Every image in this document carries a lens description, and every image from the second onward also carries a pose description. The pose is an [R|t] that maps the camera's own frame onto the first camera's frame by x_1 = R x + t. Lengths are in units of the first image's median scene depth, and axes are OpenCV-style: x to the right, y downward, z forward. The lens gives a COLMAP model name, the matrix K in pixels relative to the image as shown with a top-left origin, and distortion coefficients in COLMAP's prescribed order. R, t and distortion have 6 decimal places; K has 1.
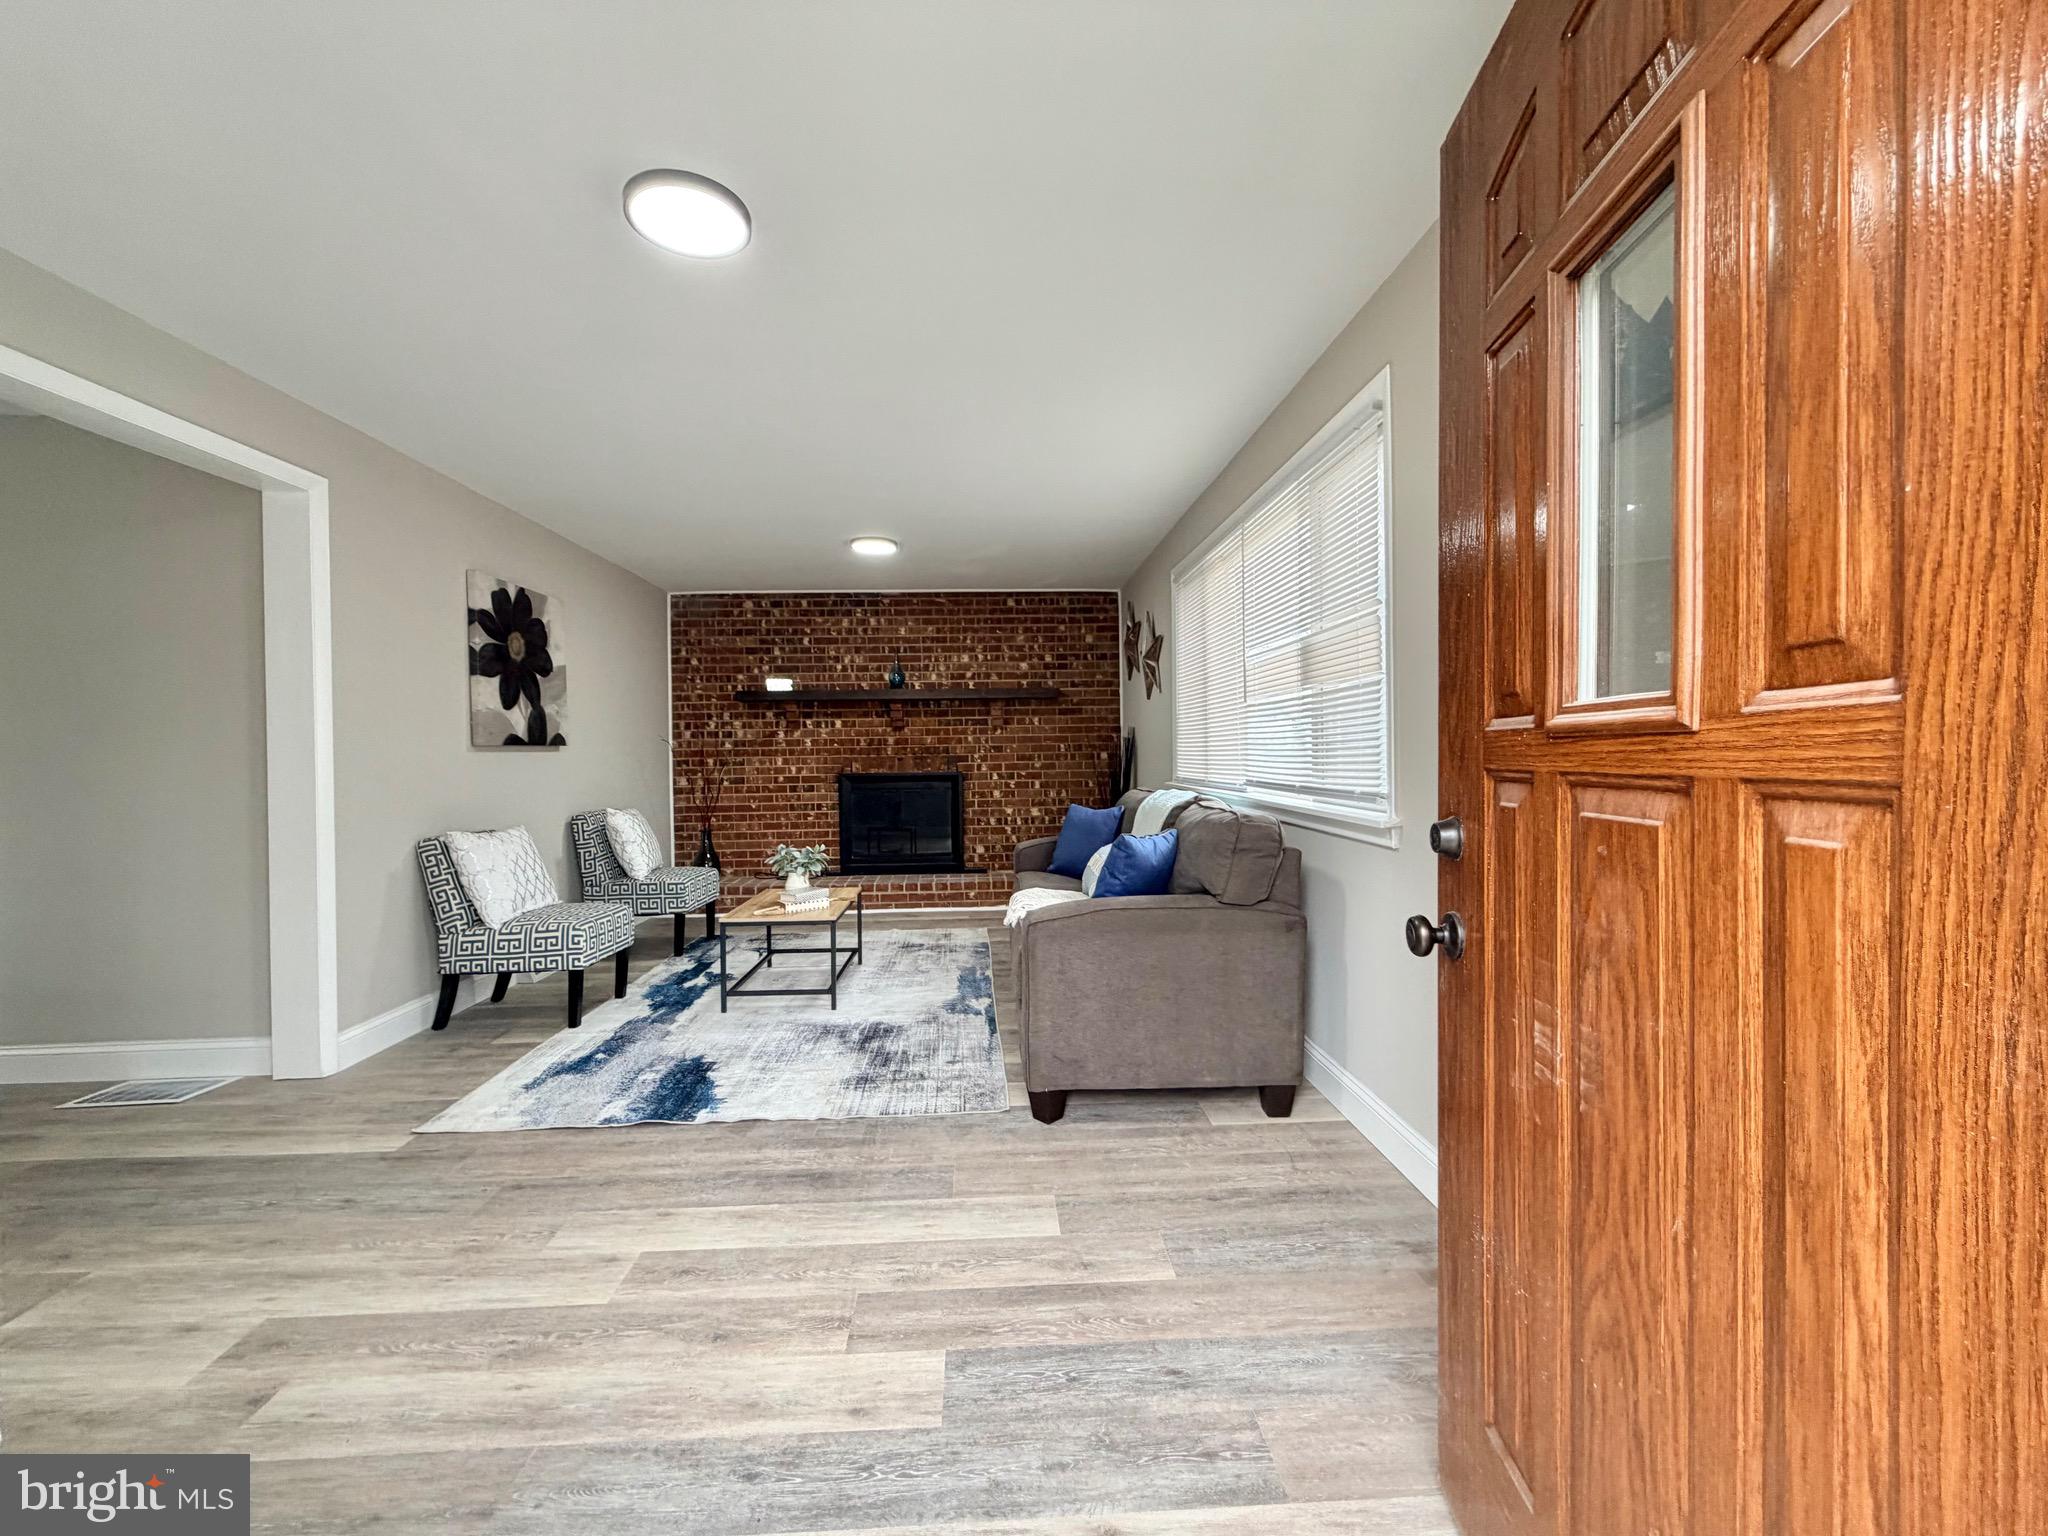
lens RADIAL K [[821.8, 0, 1015.7], [0, 821.8, 766.4], [0, 0, 1]] dist [0.001091, 0.000145]
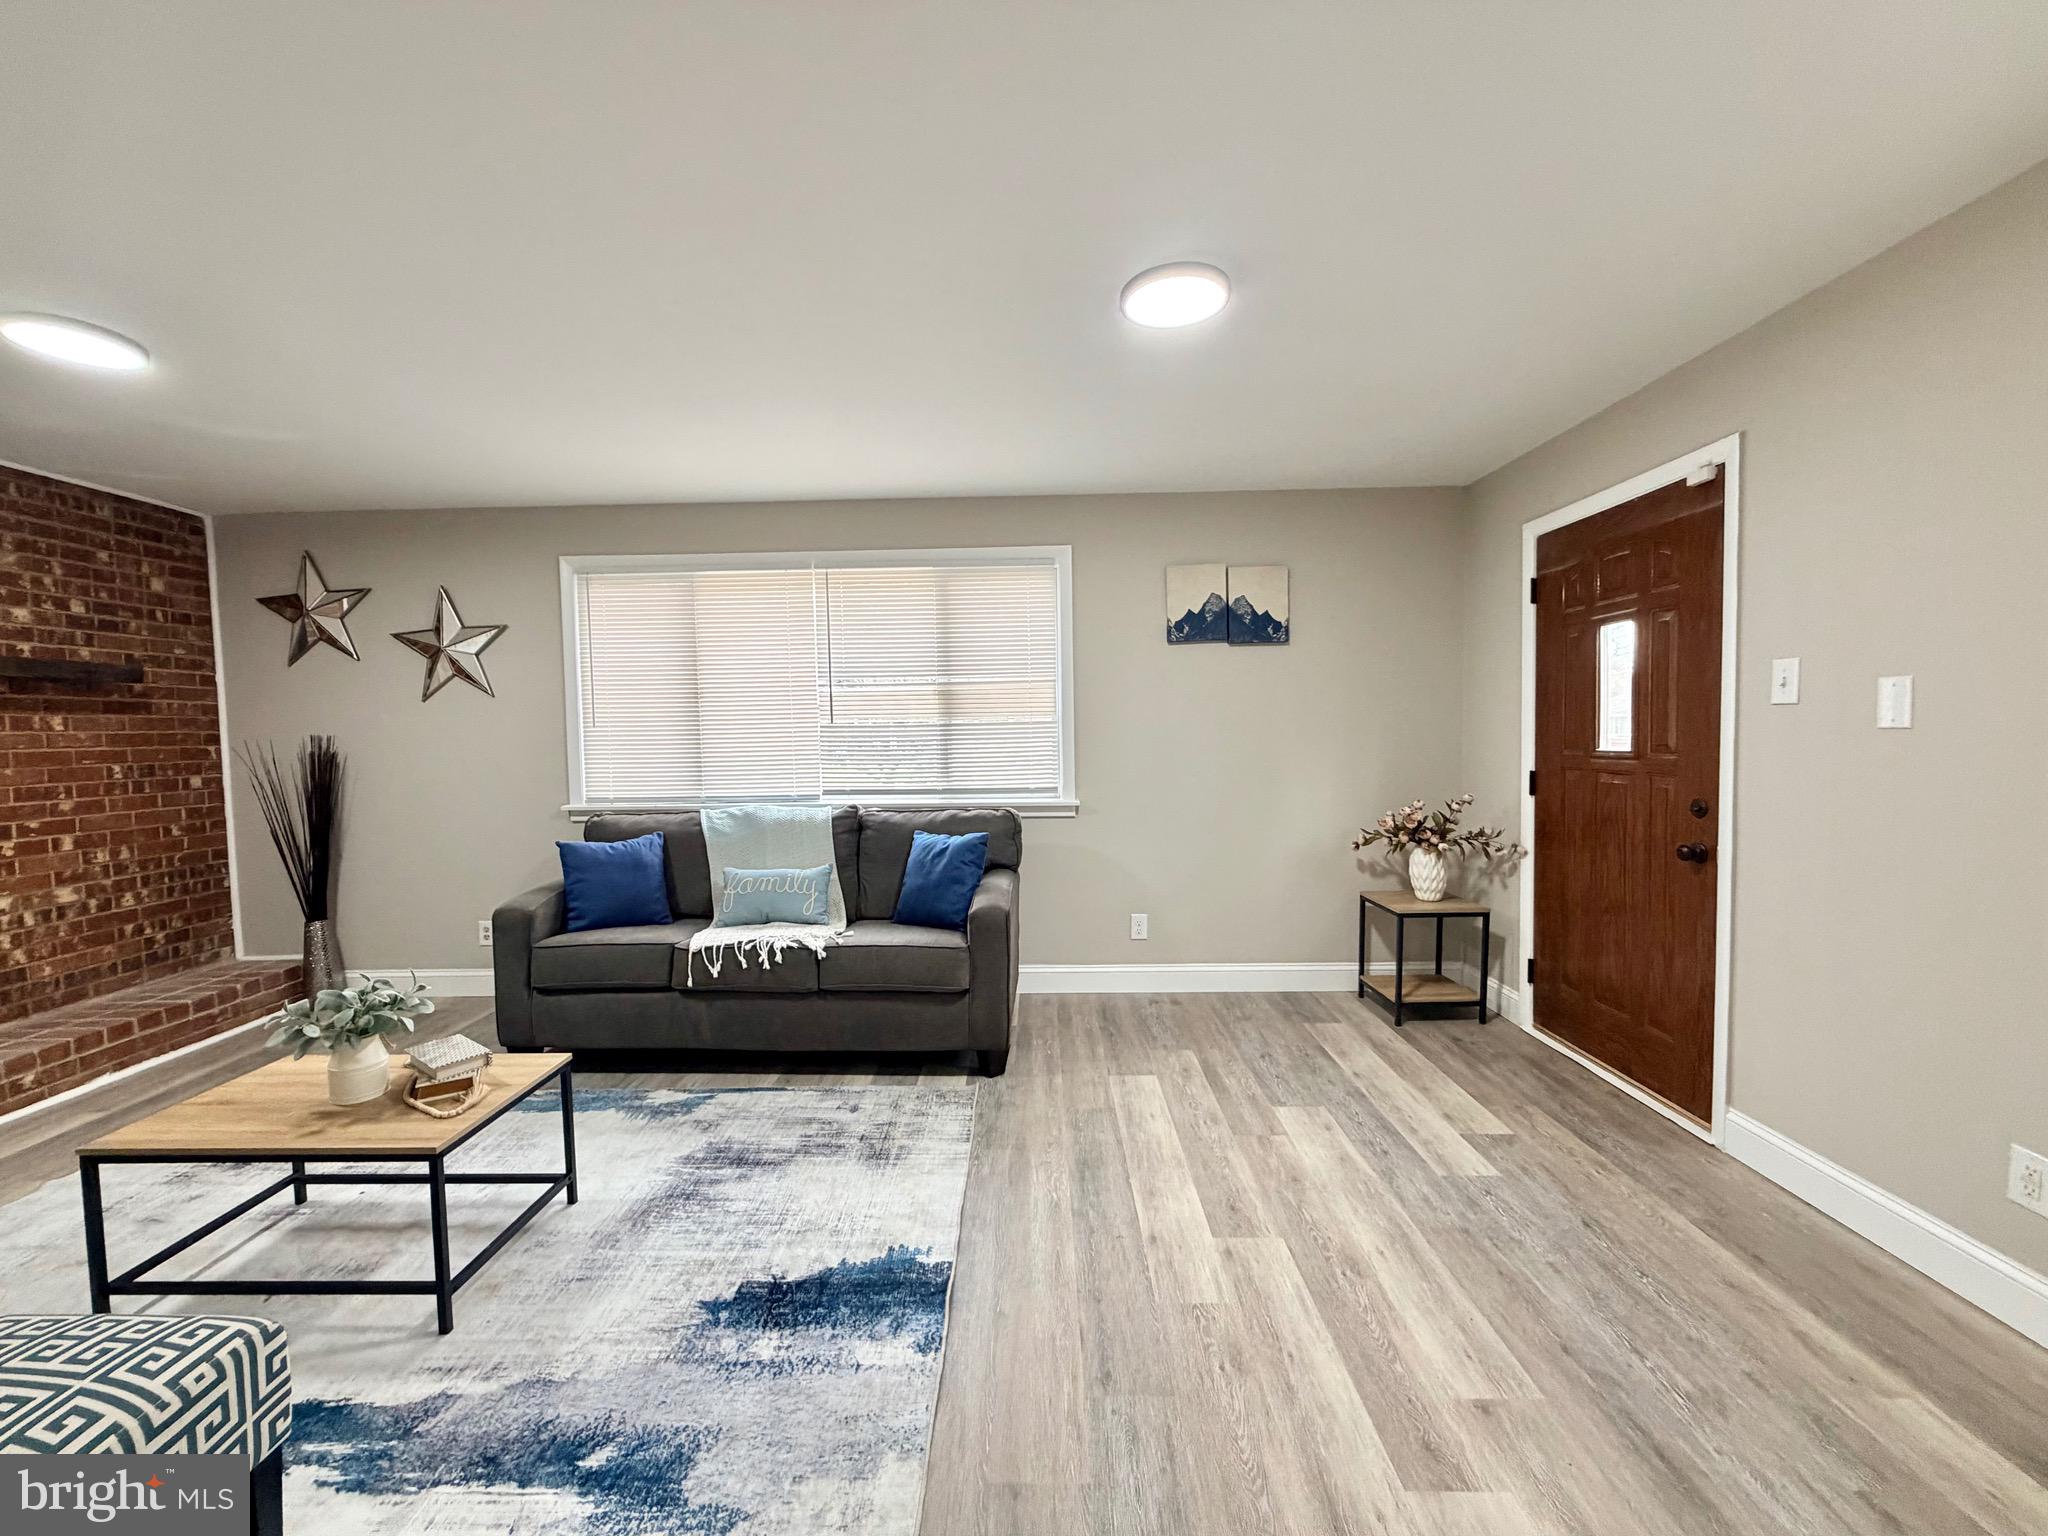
lens RADIAL K [[821.8, 0, 1018.1], [0, 821.8, 767.8], [0, 0, 1]] dist [0.001091, 0.000145]
pose [[0.060418, -0.037121, 0.997483, -0.810185], [0.032153, 0.998862, 0.035225, -0.044556], [-0.997655, 0.029944, 0.061543, 0.615925]]
